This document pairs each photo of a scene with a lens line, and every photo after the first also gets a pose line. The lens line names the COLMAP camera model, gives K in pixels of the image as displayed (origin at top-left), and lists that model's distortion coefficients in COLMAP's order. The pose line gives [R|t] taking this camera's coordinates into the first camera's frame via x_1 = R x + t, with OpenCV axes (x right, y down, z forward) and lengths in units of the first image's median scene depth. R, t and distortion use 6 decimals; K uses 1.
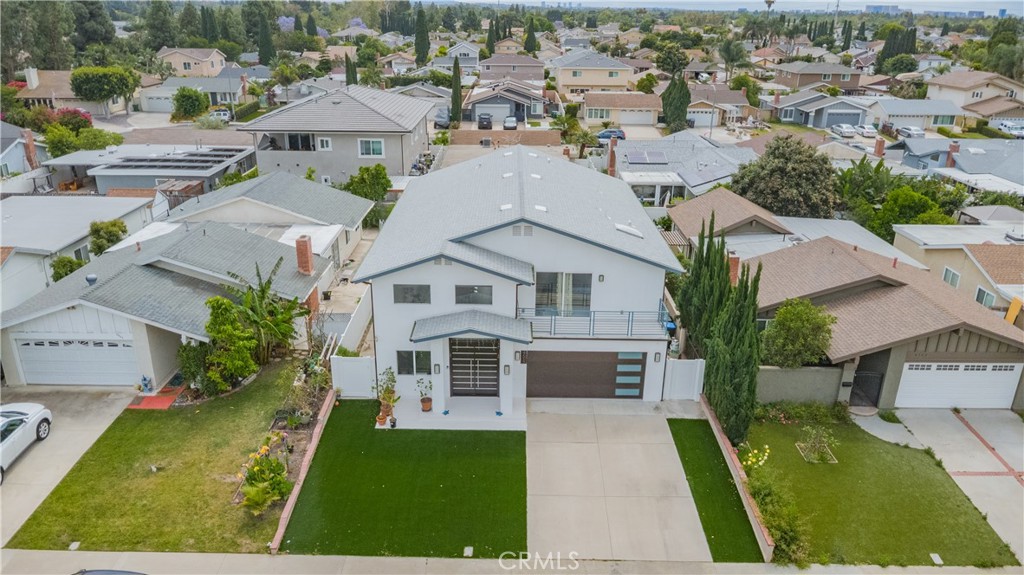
lens RADIAL K [[721.2, 0, 507.2], [0, 721.2, 290.9], [0, 0, 1]] dist [0.038568, -0.051784]
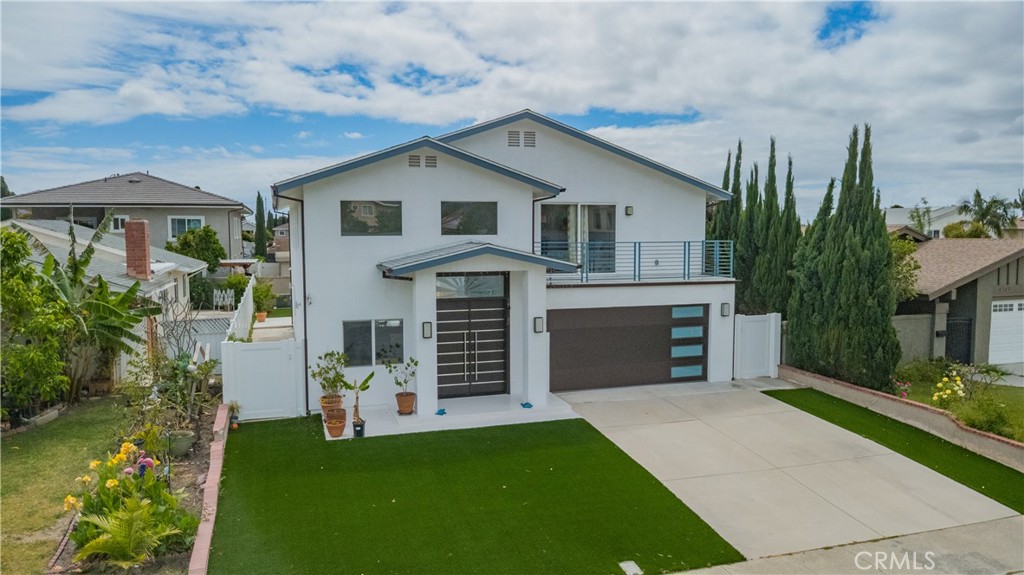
lens RADIAL K [[721.2, 0, 507.2], [0, 721.2, 290.9], [0, 0, 1]] dist [0.038568, -0.051784]
pose [[0.950133, -0.038977, 0.309401, -0.201196], [0.125002, 0.956564, -0.263361, 0.224331], [-0.285697, 0.288904, 0.913735, 0.400864]]
